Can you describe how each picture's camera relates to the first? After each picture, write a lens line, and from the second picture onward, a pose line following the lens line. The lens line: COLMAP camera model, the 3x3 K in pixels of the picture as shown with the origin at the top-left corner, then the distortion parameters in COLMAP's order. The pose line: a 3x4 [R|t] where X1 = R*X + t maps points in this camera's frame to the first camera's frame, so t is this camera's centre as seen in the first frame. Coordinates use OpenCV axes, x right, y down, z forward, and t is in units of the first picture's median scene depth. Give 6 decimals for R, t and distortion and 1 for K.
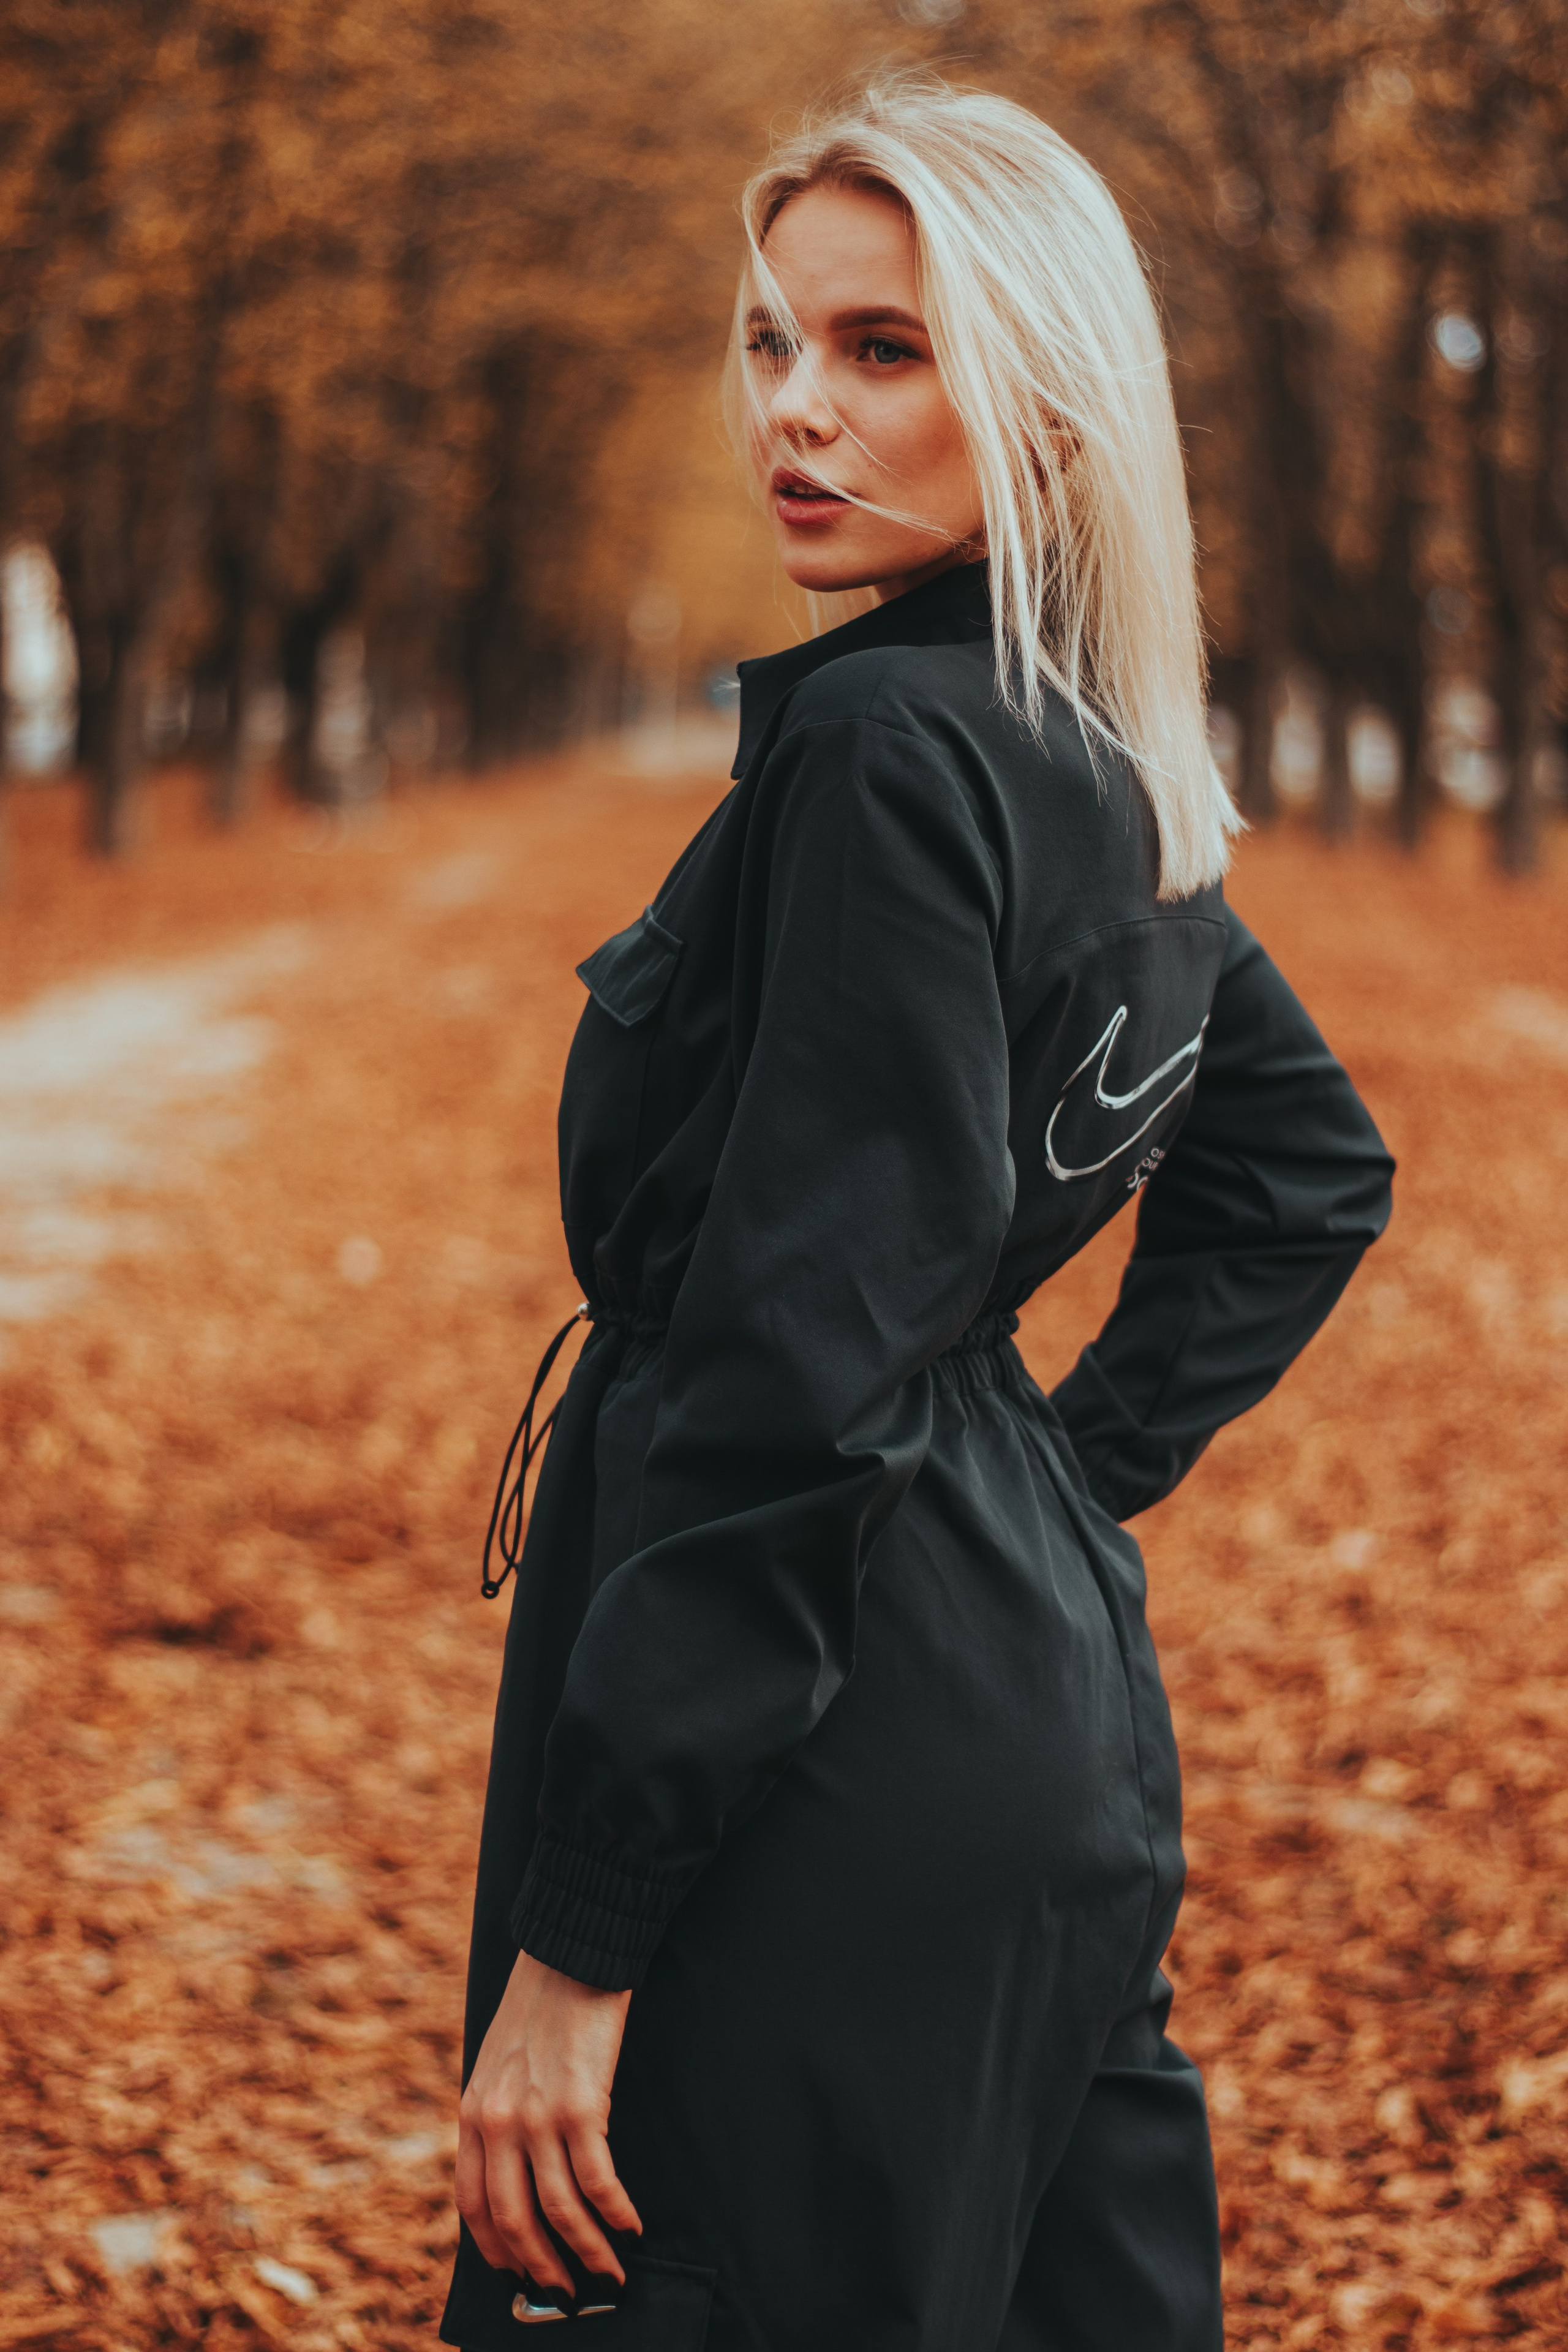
lens RADIAL K [[5301.6, 0, 787.9], [0, 5301.6, 1186.7], [0, 0, 1]] dist [-0.099705, 0.000000]
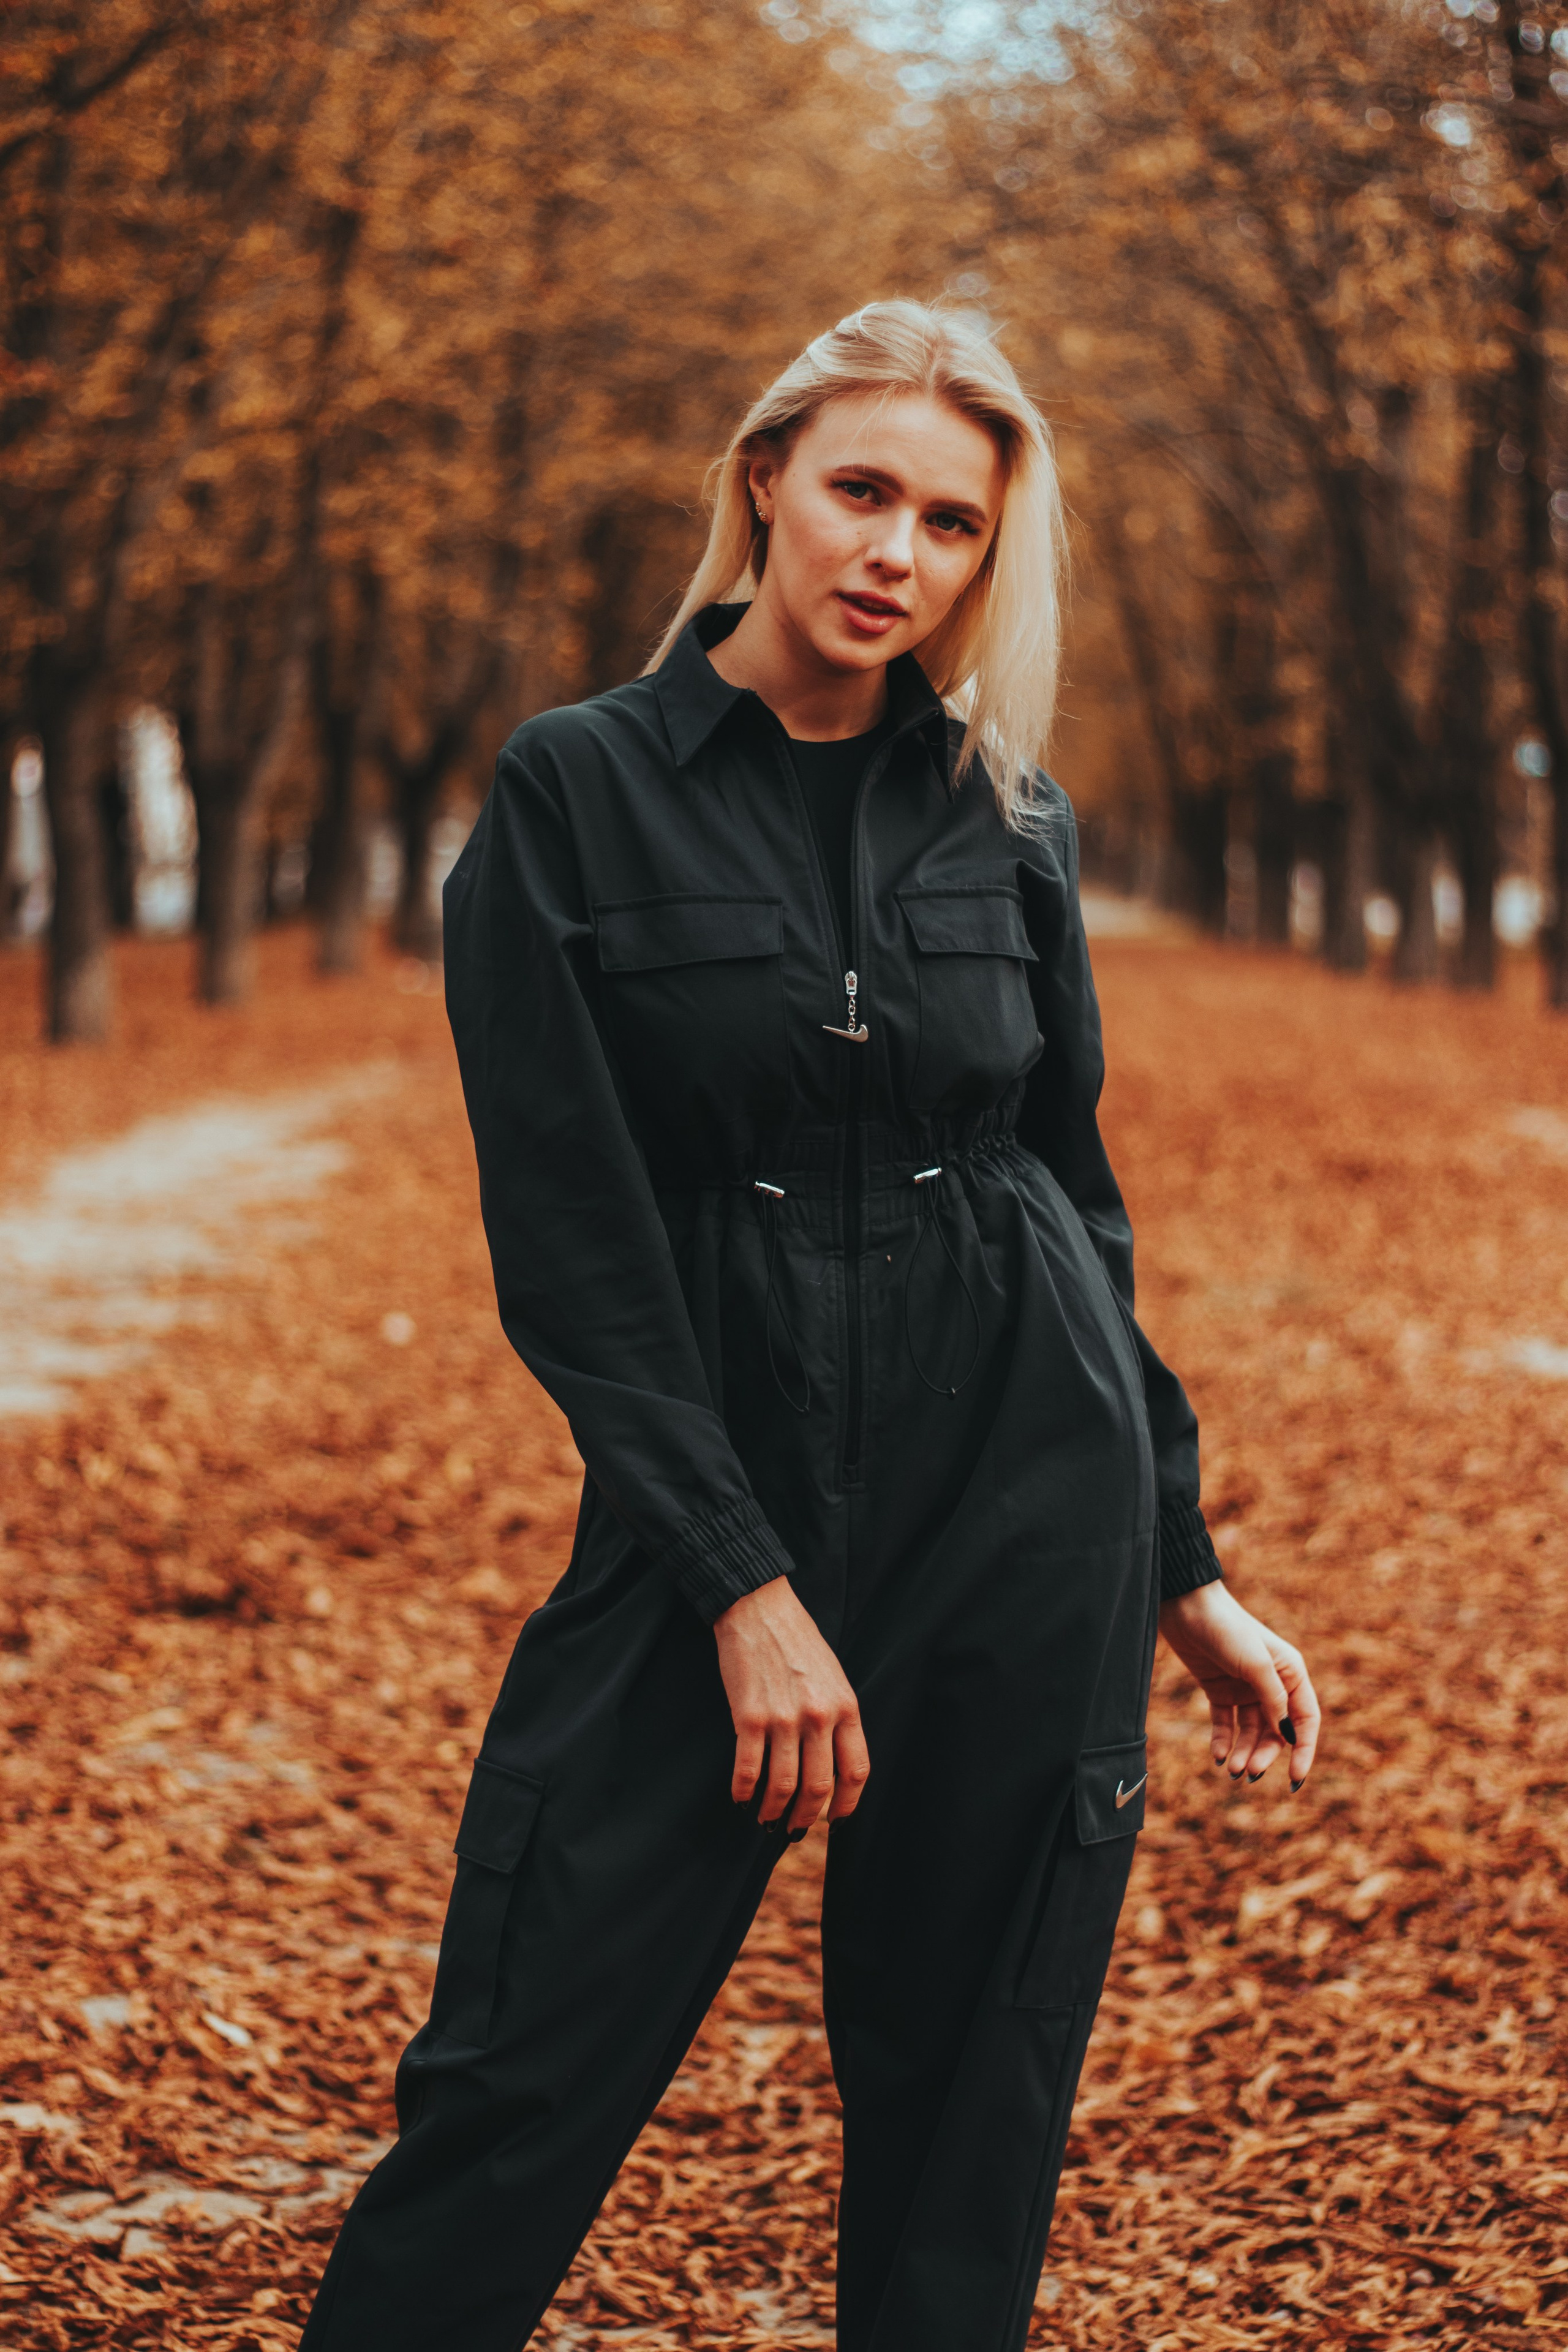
lens RADIAL K [[5301.6, 0, 844.6], [0, 5301.6, 1106.4], [0, 0, 1]] dist [-0.099705, 0.000000]
pose [[0.999833, -0.010276, -0.015098, 0.048528], [0.009579, 0.998916, -0.045556, 0.030834], [0.015550, 0.045404, 0.998848, -0.175705]]
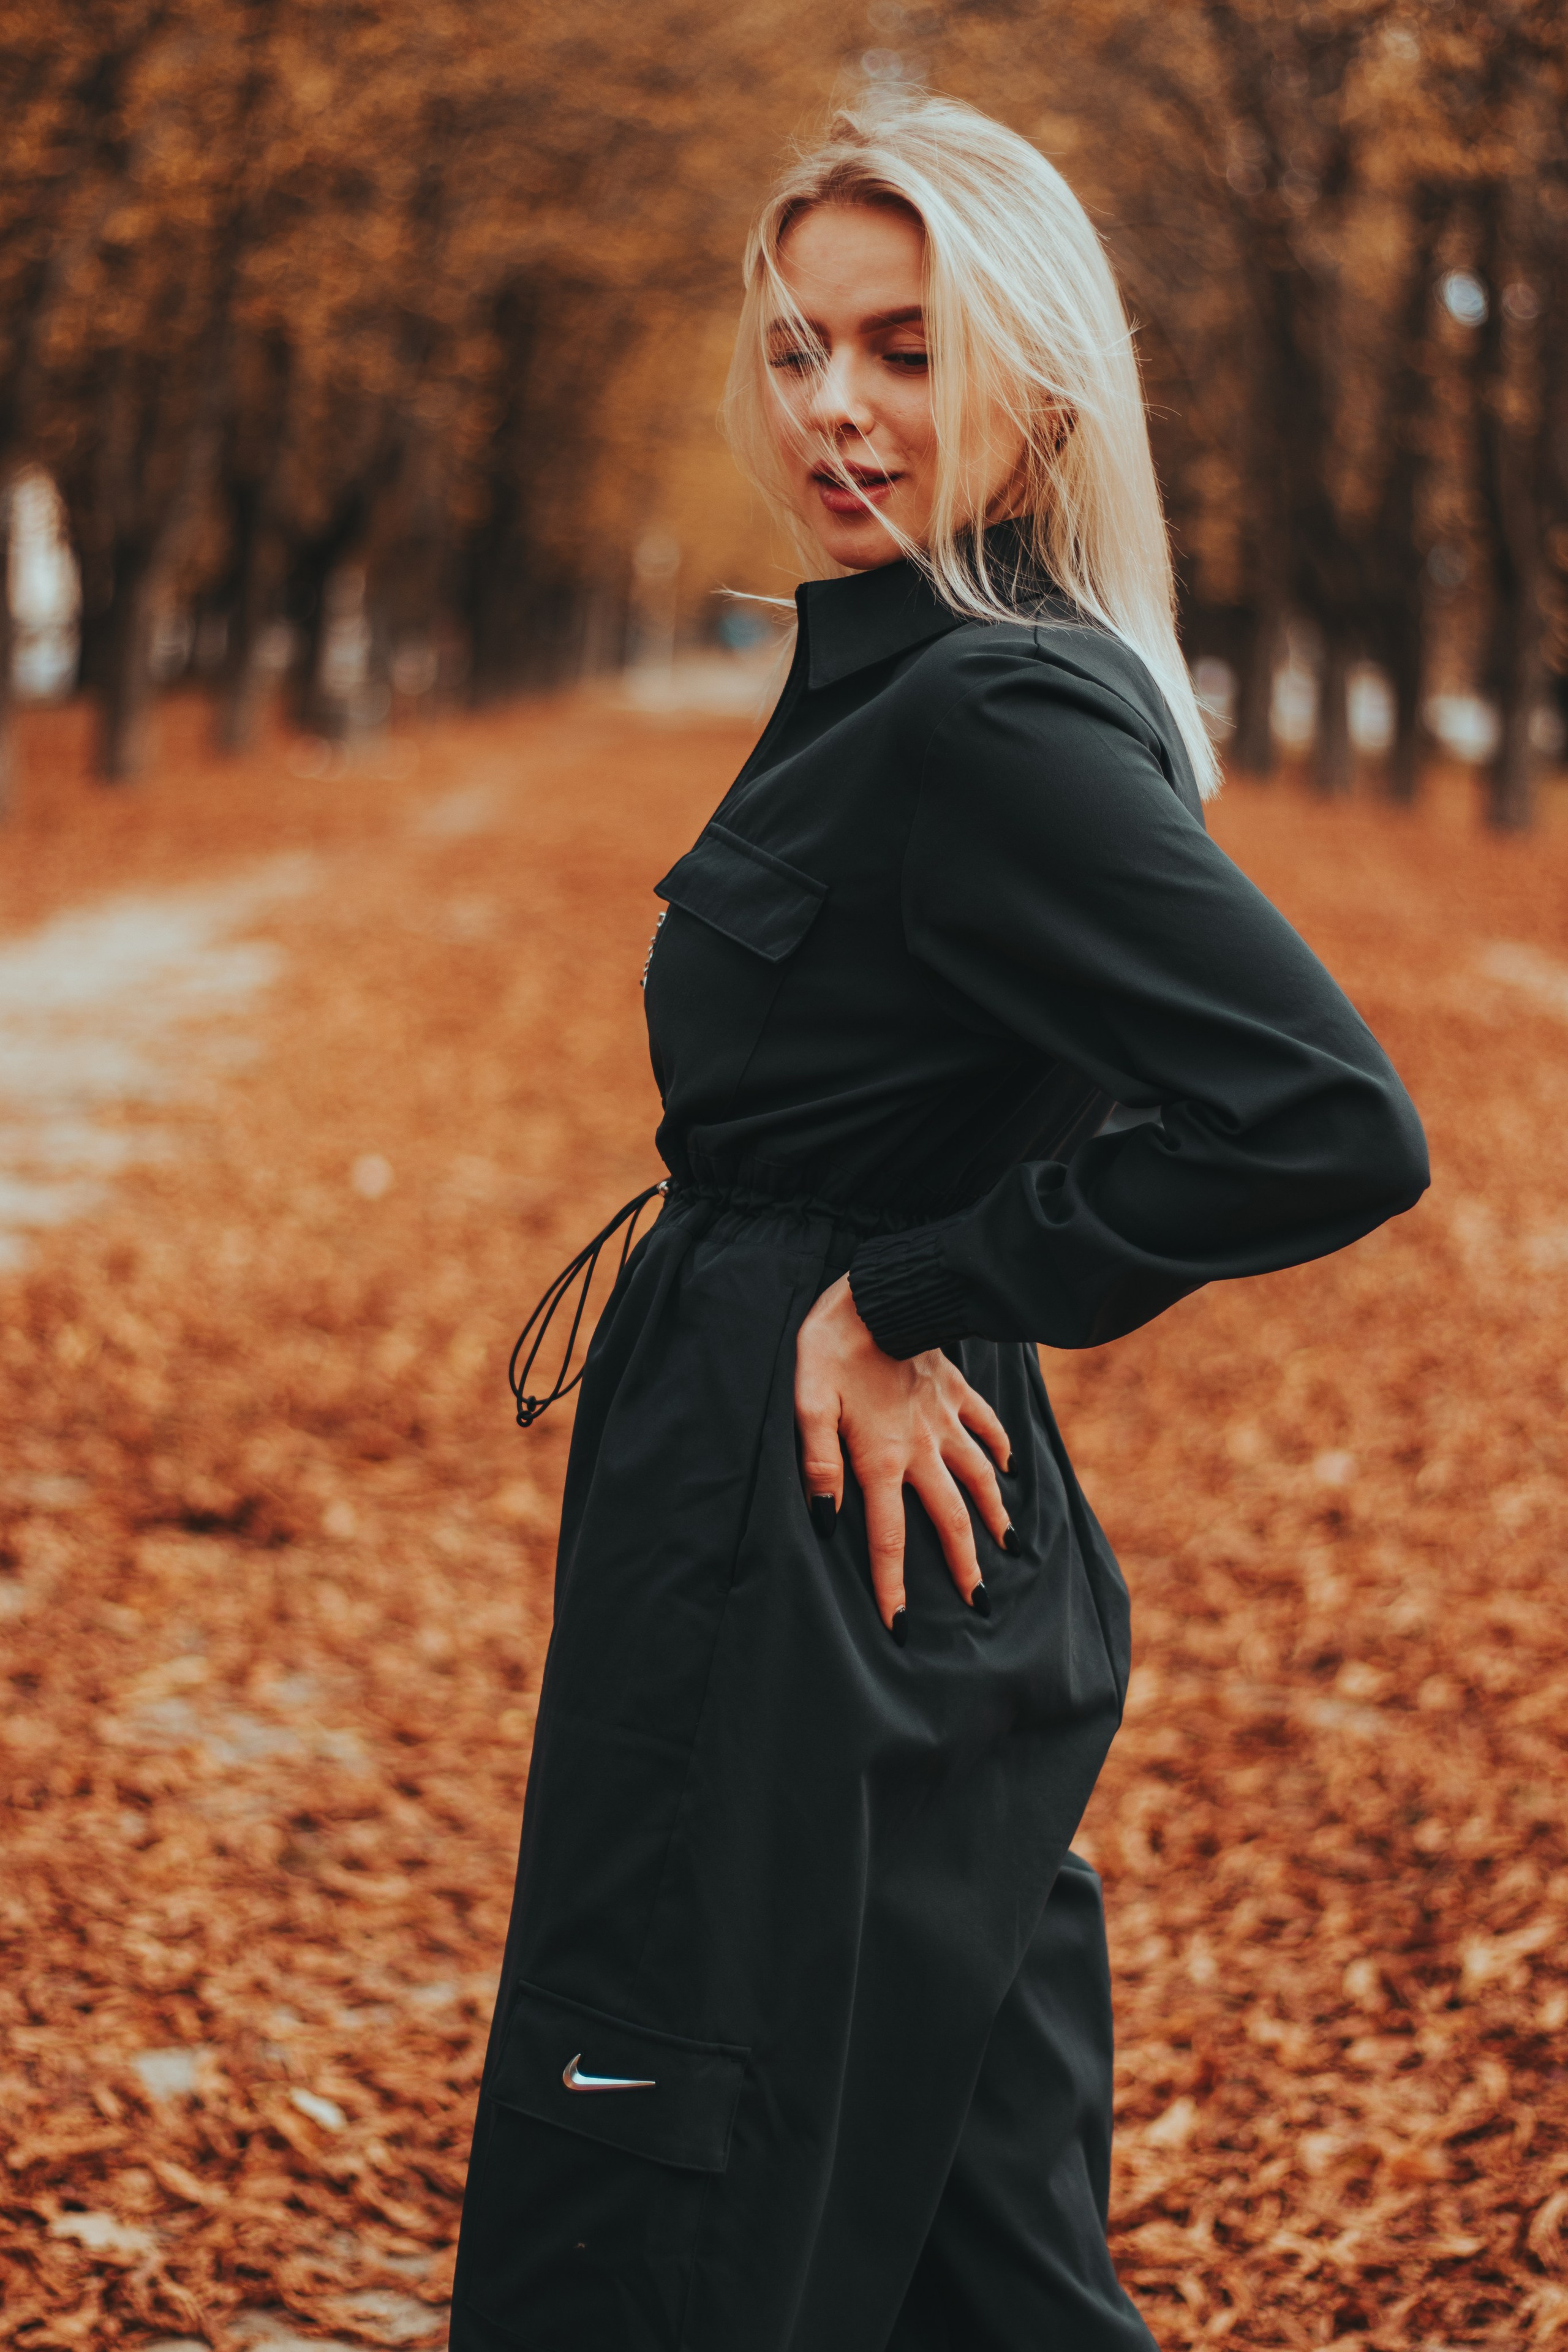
lens RADIAL K [[5301.6, 0, 783.2], [0, 5301.6, 1146.0], [0, 0, 1]] dist [-0.099705, 0.000000]
pose [[0.999782, 0.020852, 0.001311, -0.004358], [-0.020856, 0.999777, 0.003361, 0.004839], [-0.001240, -0.003388, 0.999993, -0.044549]]
